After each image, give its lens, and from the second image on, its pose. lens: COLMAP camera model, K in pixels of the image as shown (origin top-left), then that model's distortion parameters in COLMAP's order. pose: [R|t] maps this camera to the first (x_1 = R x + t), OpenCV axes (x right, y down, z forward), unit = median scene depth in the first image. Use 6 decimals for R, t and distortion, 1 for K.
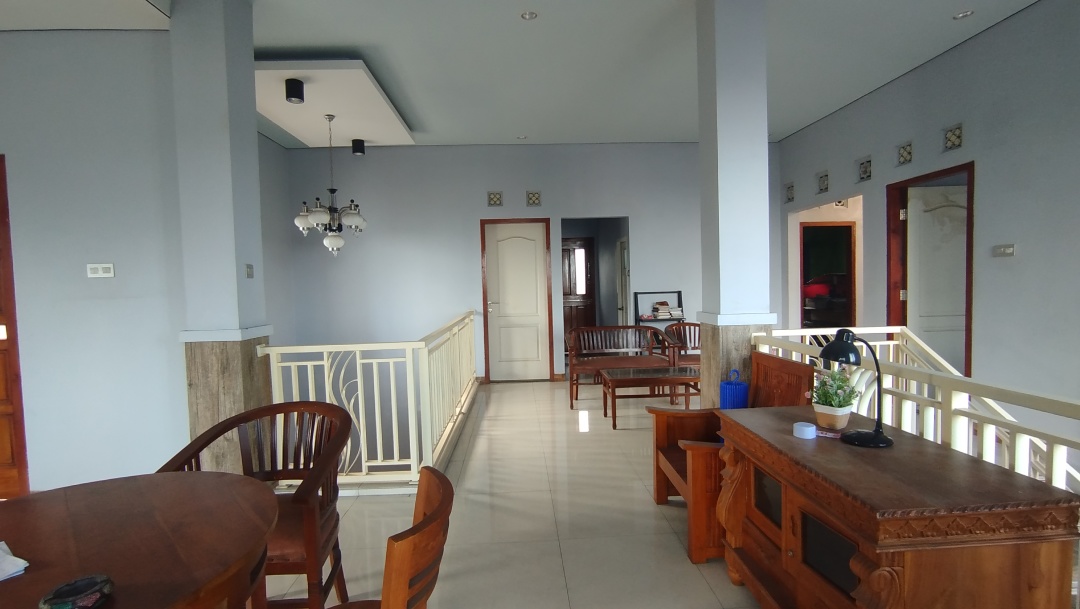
lens RADIAL K [[494.7, 0, 540.7], [0, 494.7, 305.4], [0, 0, 1]] dist [-0.020707, 0.000755]
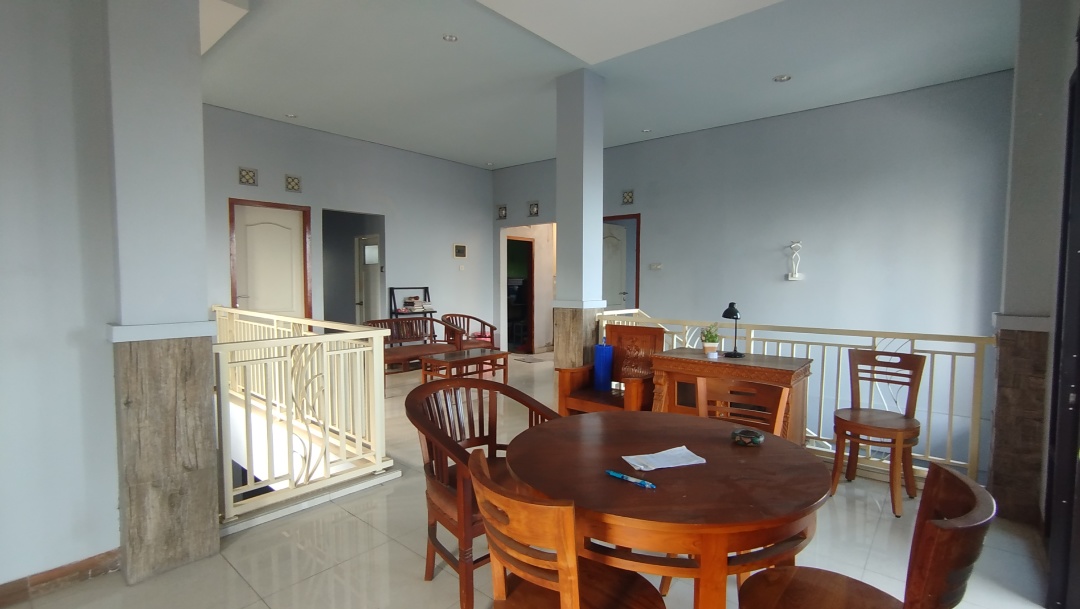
lens RADIAL K [[494.7, 0, 536.5], [0, 494.7, 306.0], [0, 0, 1]] dist [-0.020707, 0.000755]
pose [[0.683903, -0.008781, 0.729520, -0.680155], [0.008206, 0.999957, 0.004343, 0.020861], [-0.729527, 0.003016, 0.683945, 0.080325]]
